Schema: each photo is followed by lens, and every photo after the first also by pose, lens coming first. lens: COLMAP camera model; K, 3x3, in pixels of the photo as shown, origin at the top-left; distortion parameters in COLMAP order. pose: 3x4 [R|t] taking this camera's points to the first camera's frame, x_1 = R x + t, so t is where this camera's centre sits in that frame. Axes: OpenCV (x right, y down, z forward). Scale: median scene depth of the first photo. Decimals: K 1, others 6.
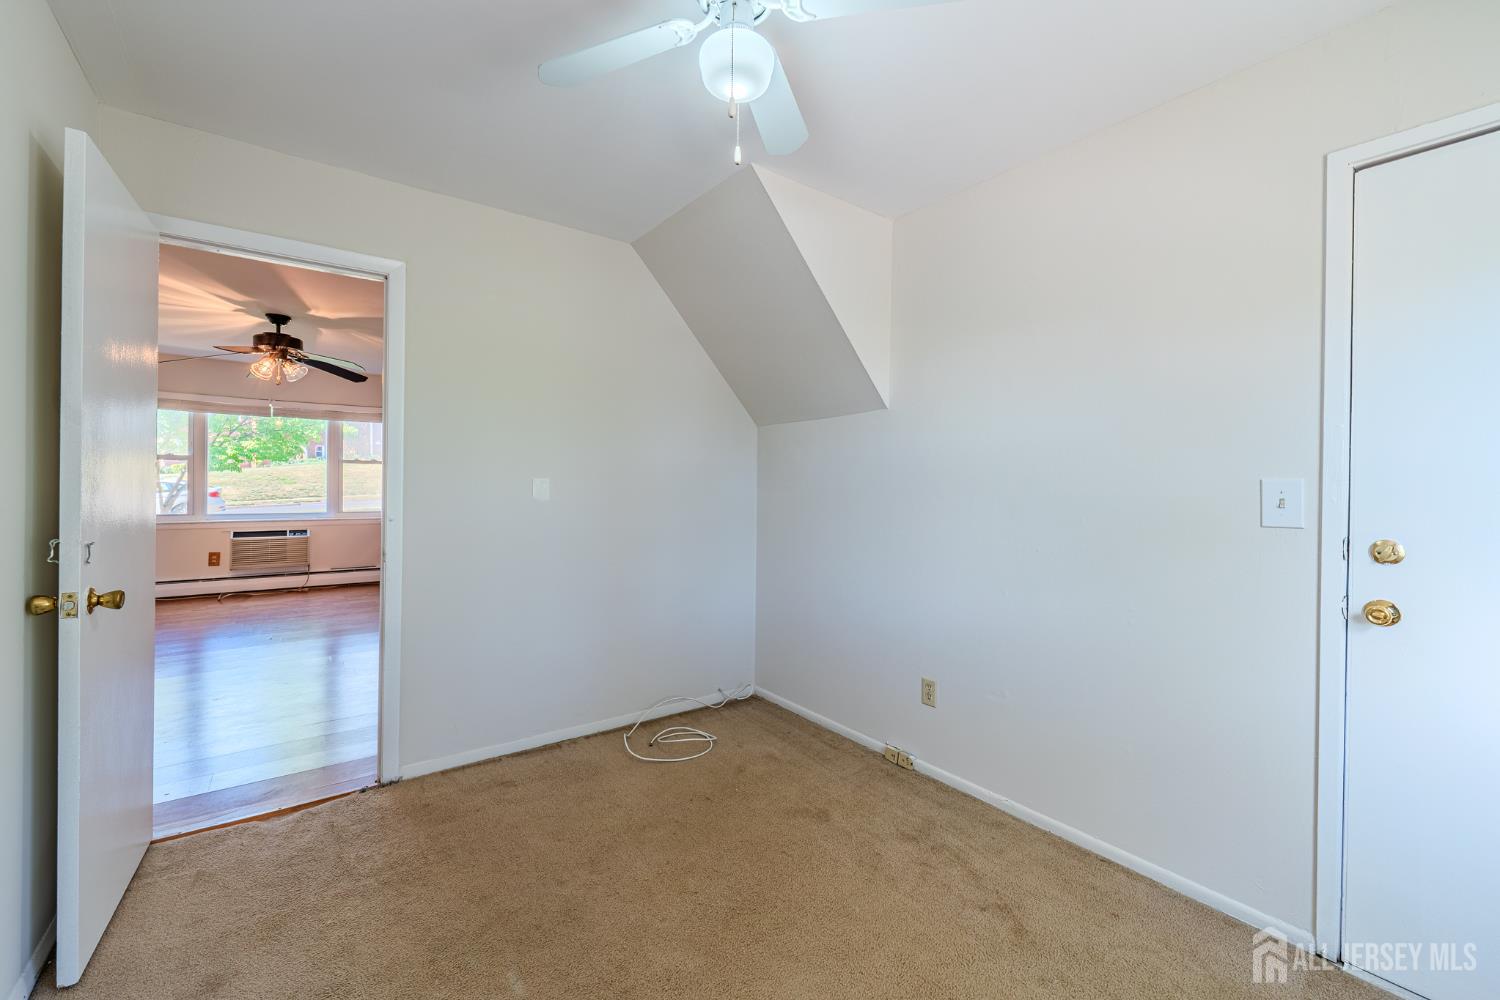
lens RADIAL K [[611.6, 0, 747.4], [0, 611.6, 486.3], [0, 0, 1]] dist [-0.003088, -0.002101]
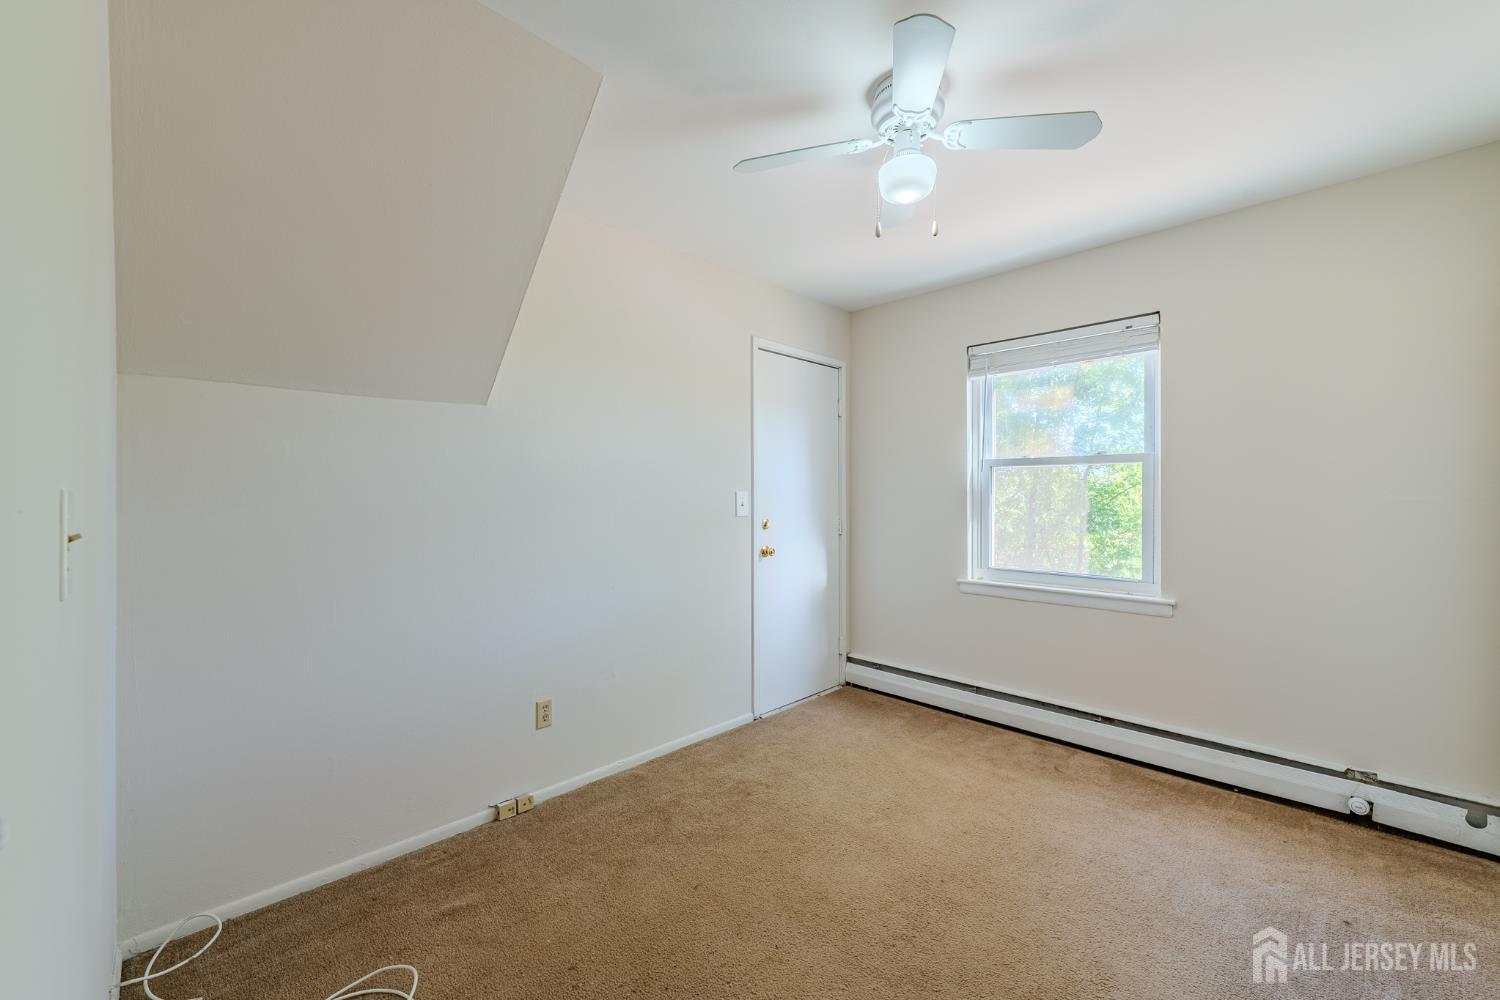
lens RADIAL K [[611.6, 0, 749.9], [0, 611.6, 499.9], [0, 0, 1]] dist [-0.003088, -0.002101]
pose [[-0.167889, -0.017895, 0.985644, -0.696464], [0.001283, 0.999830, 0.018371, -0.014327], [-0.985805, 0.004349, -0.167837, 0.849555]]
